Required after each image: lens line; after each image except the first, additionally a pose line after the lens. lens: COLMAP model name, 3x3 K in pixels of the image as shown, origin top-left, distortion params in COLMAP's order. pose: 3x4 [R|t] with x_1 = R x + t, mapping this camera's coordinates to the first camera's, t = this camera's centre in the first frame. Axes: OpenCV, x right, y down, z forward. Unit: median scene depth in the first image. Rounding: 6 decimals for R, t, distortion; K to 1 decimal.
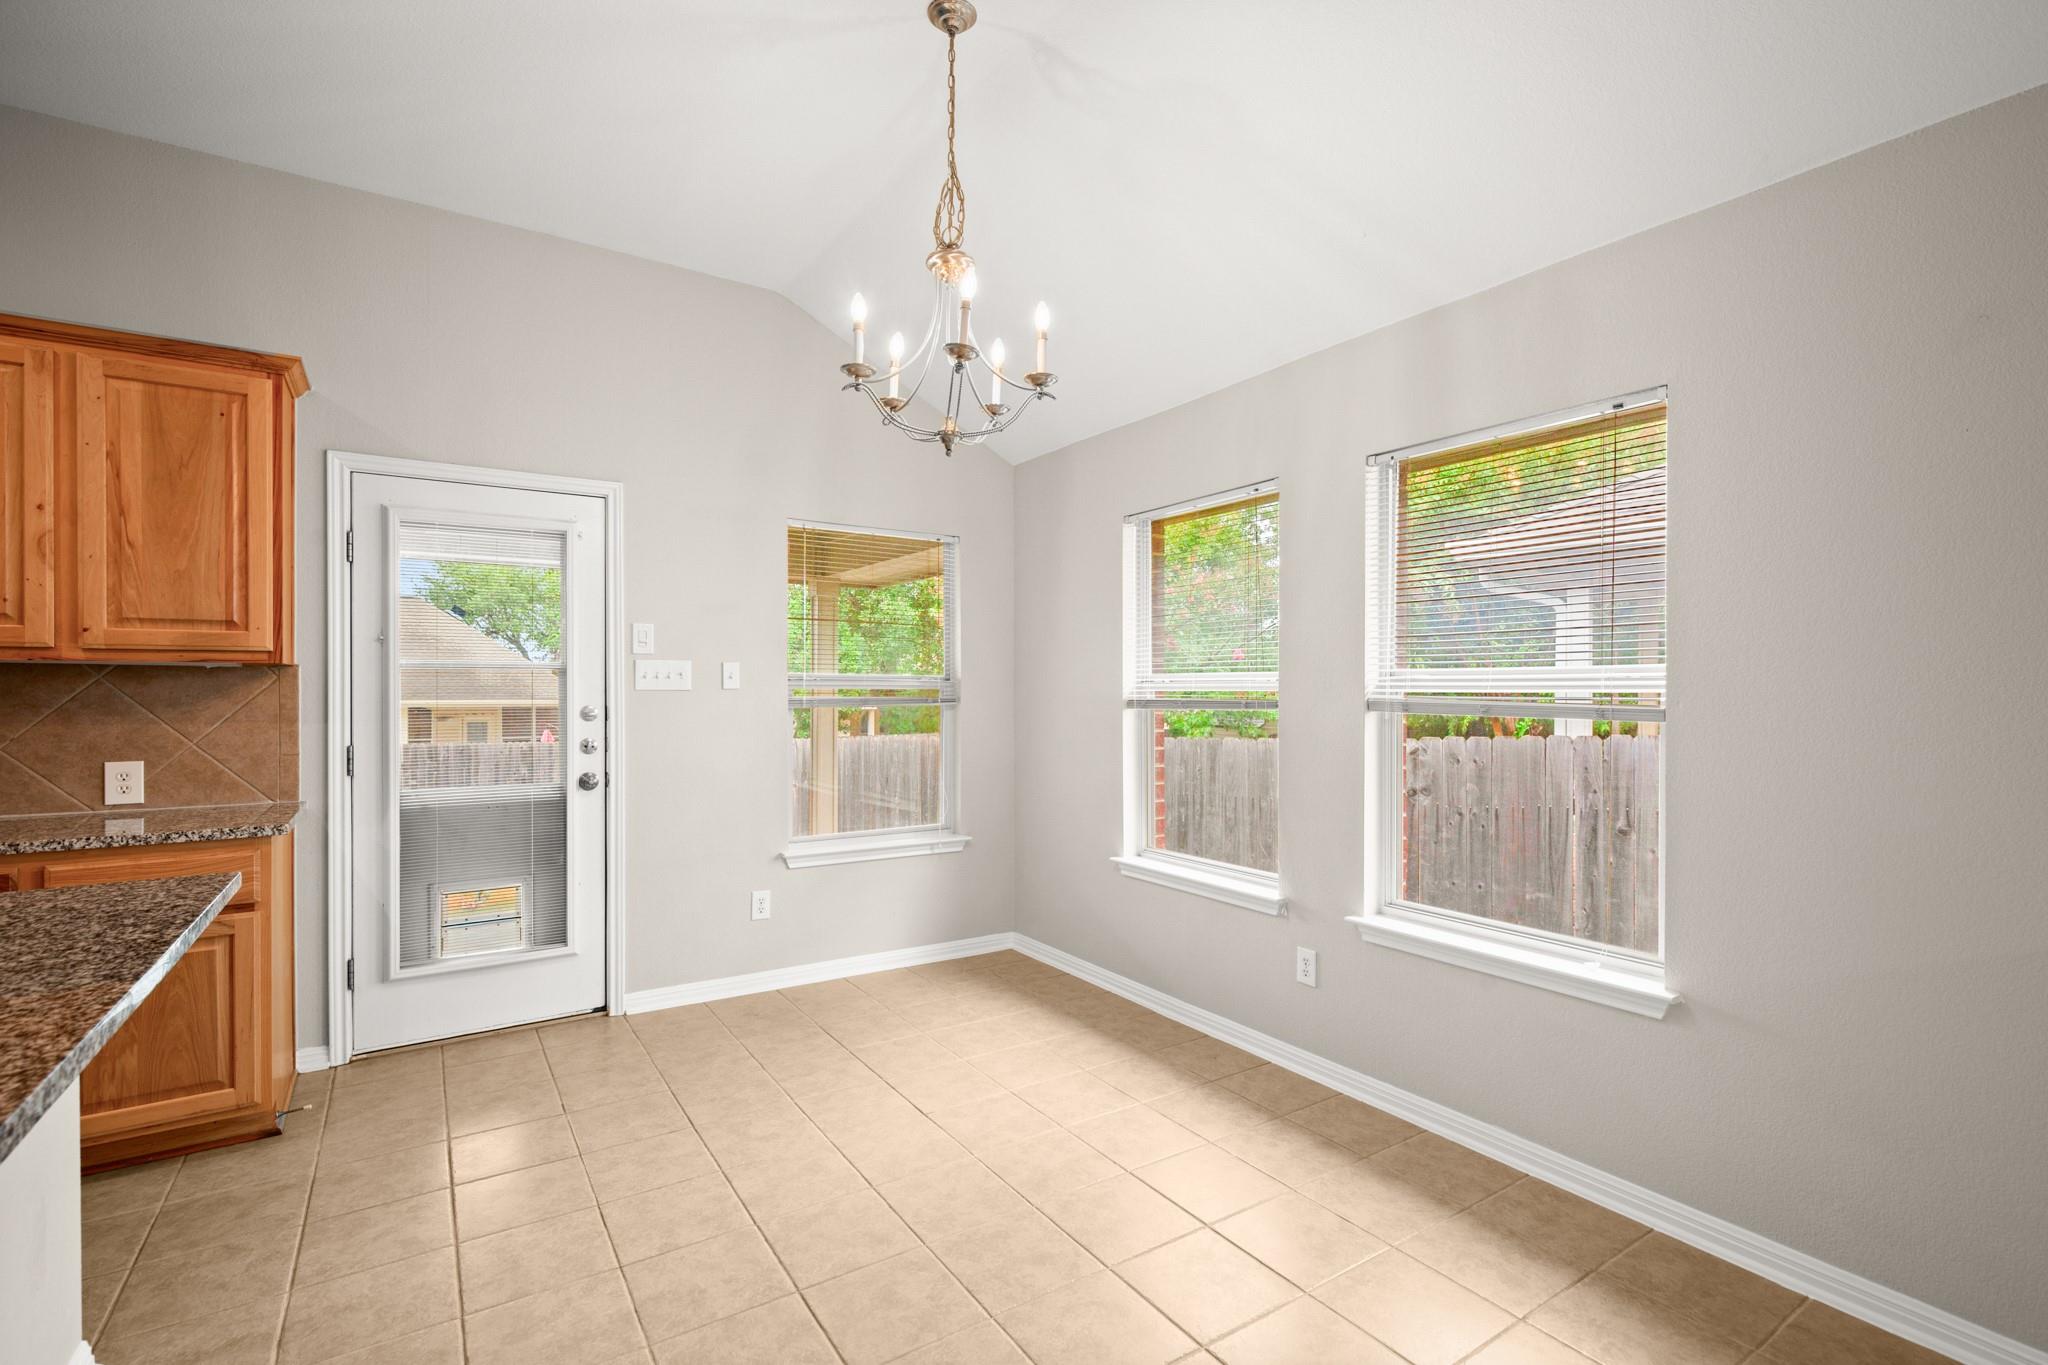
lens RADIAL K [[937.3, 0, 1033.9], [0, 937.3, 692.2], [0, 0, 1]] dist [0.008736, -0.002374]
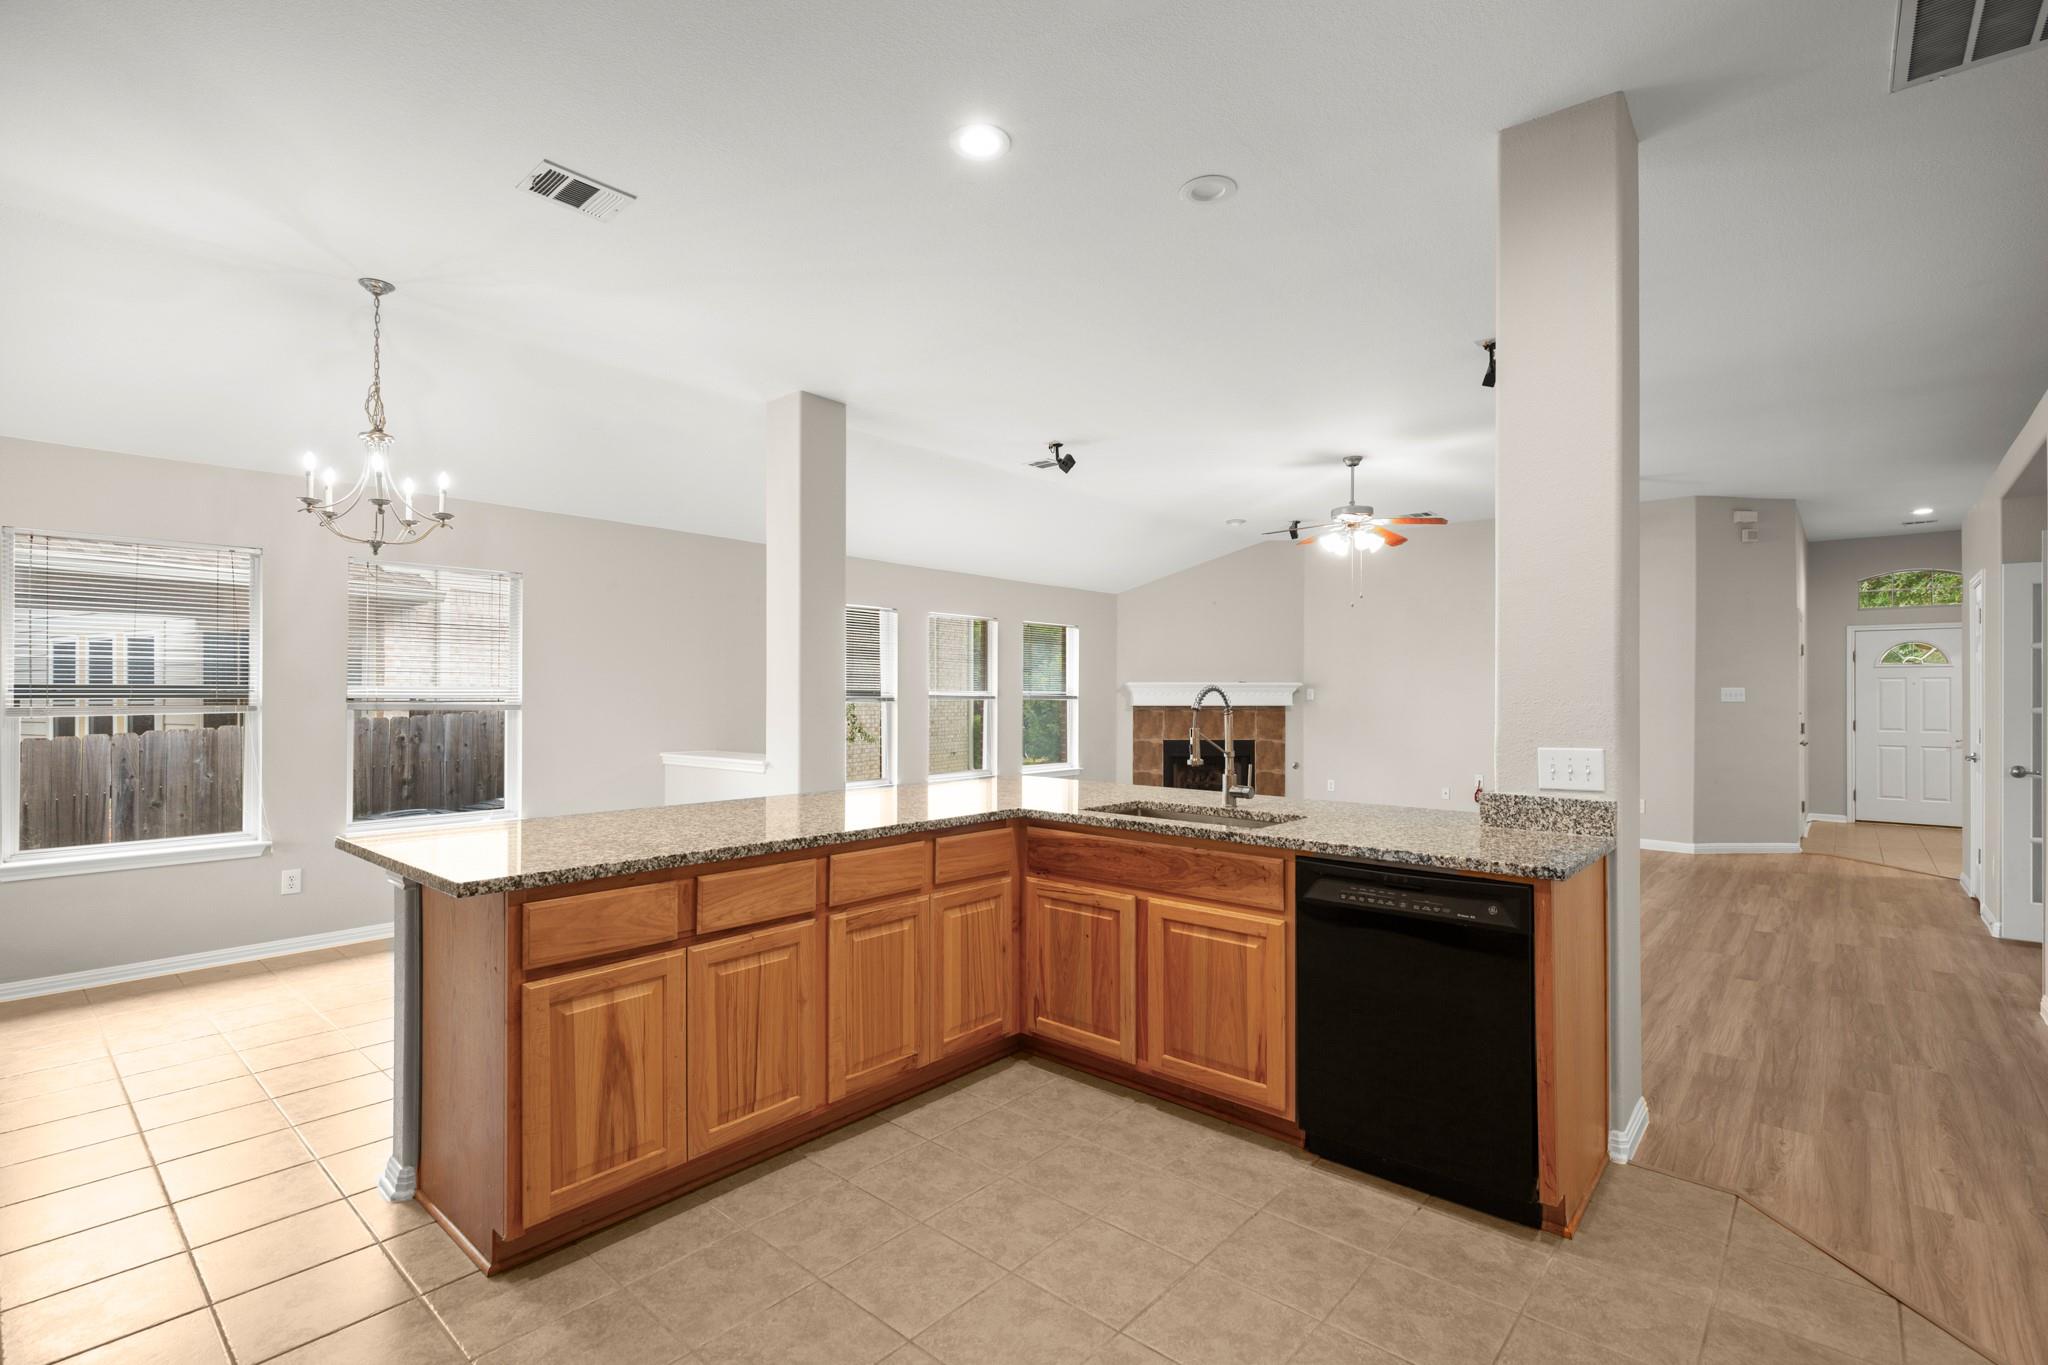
lens RADIAL K [[937.3, 0, 1038.3], [0, 937.3, 684.0], [0, 0, 1]] dist [0.008736, -0.002374]
pose [[-0.272158, 0.011911, 0.962179, -1.488495], [0.001156, 0.999927, -0.012051, -0.005188], [-0.962252, -0.002167, -0.272152, 0.257525]]
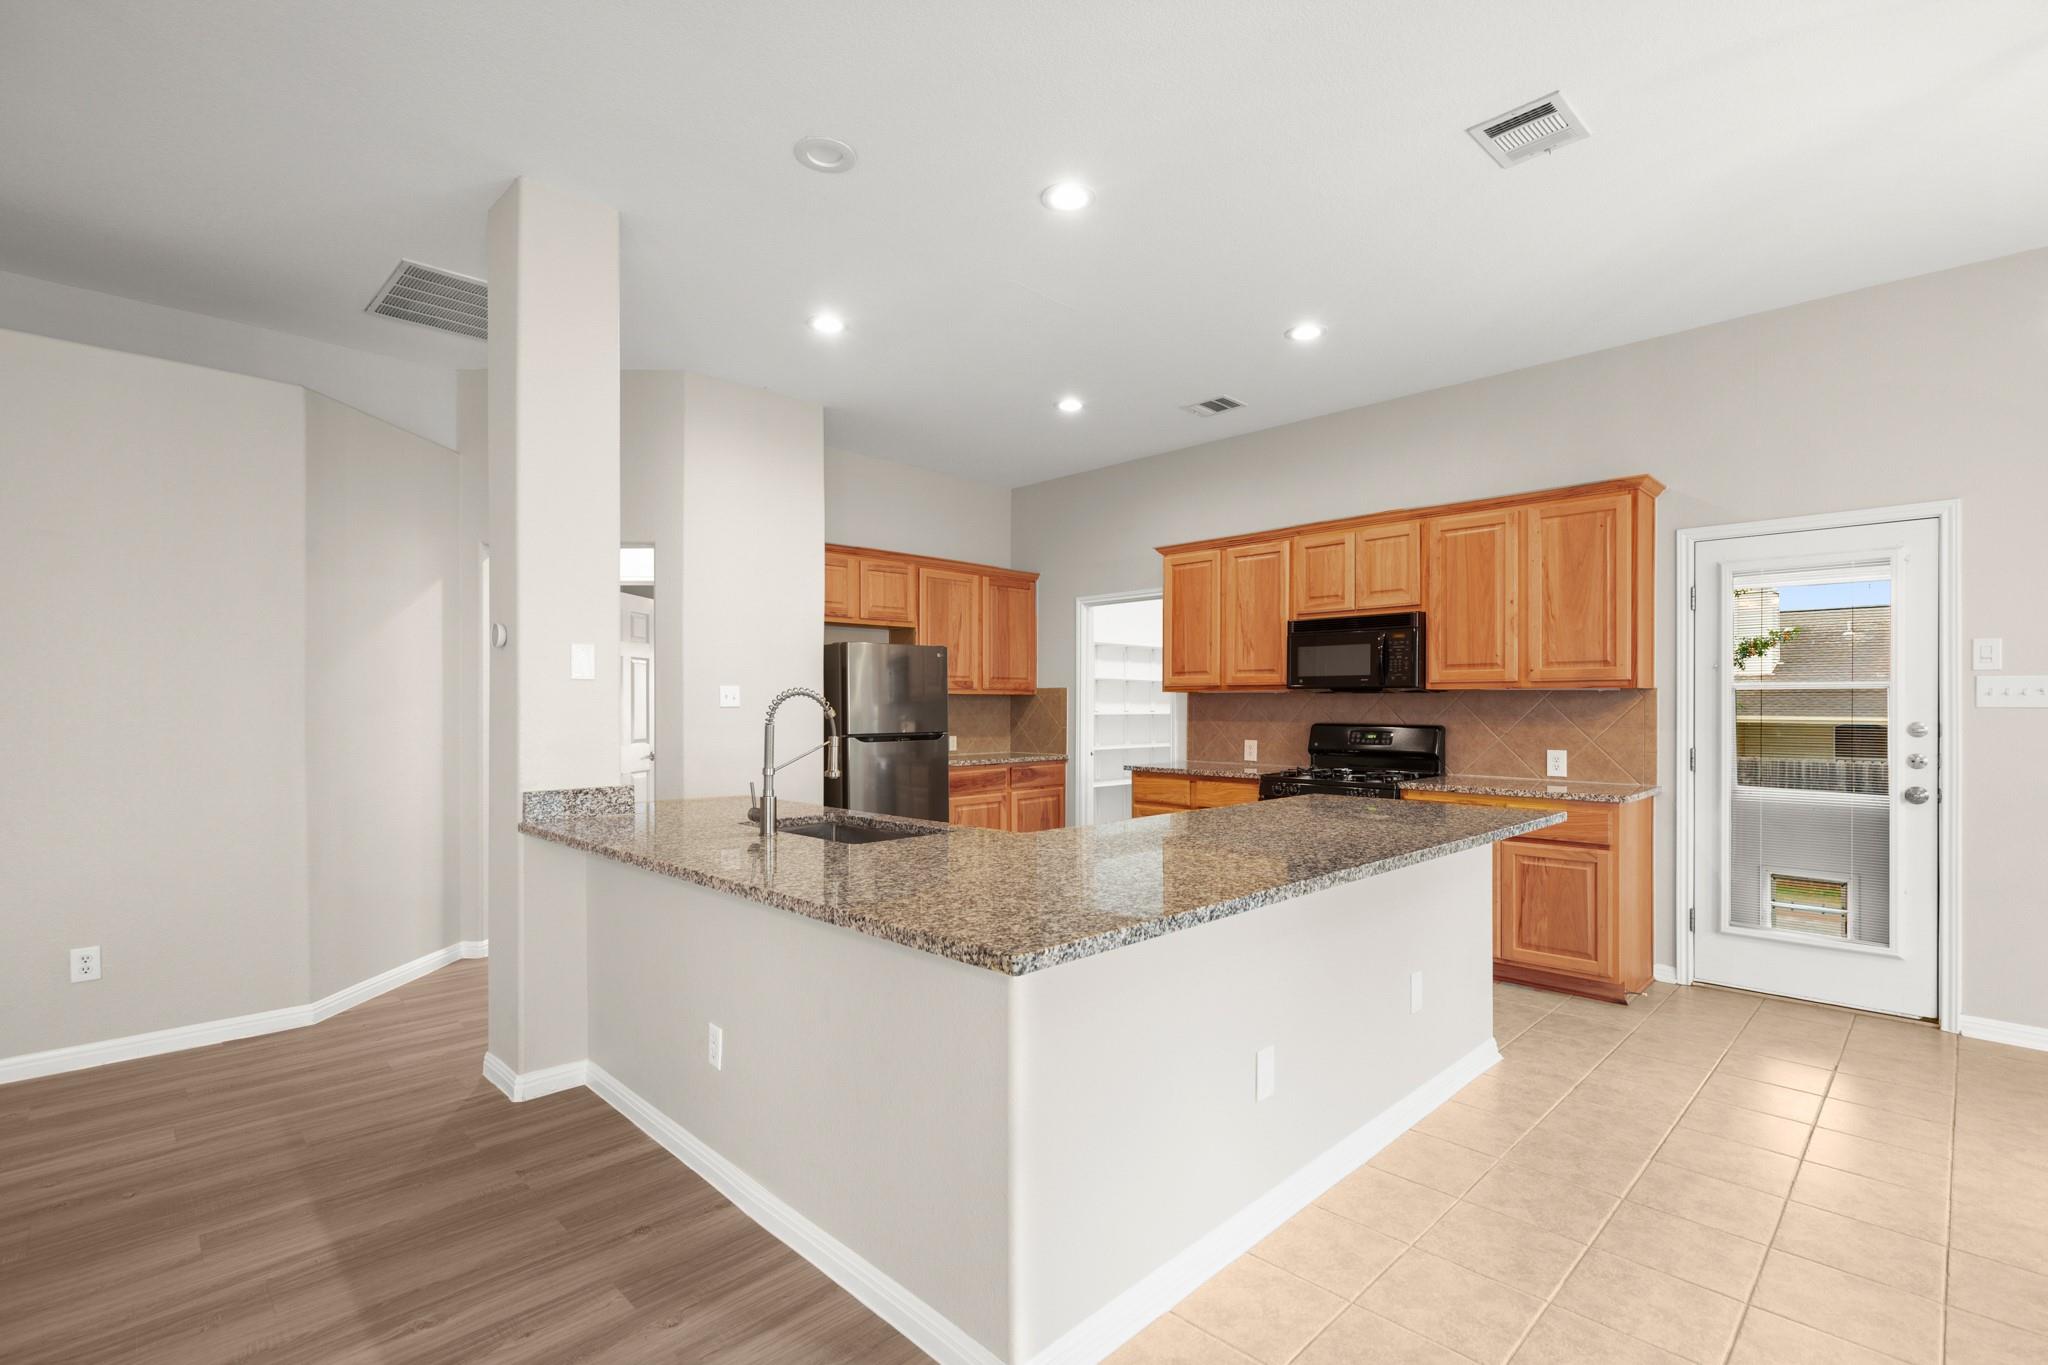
lens RADIAL K [[937.3, 0, 1033.3], [0, 937.3, 702.2], [0, 0, 1]] dist [0.008736, -0.002374]
pose [[0.198639, -0.000852, -0.980072, 0.403309], [-0.004088, 0.999990, -0.001698, -0.002073], [0.980064, 0.004344, 0.198633, -0.183792]]
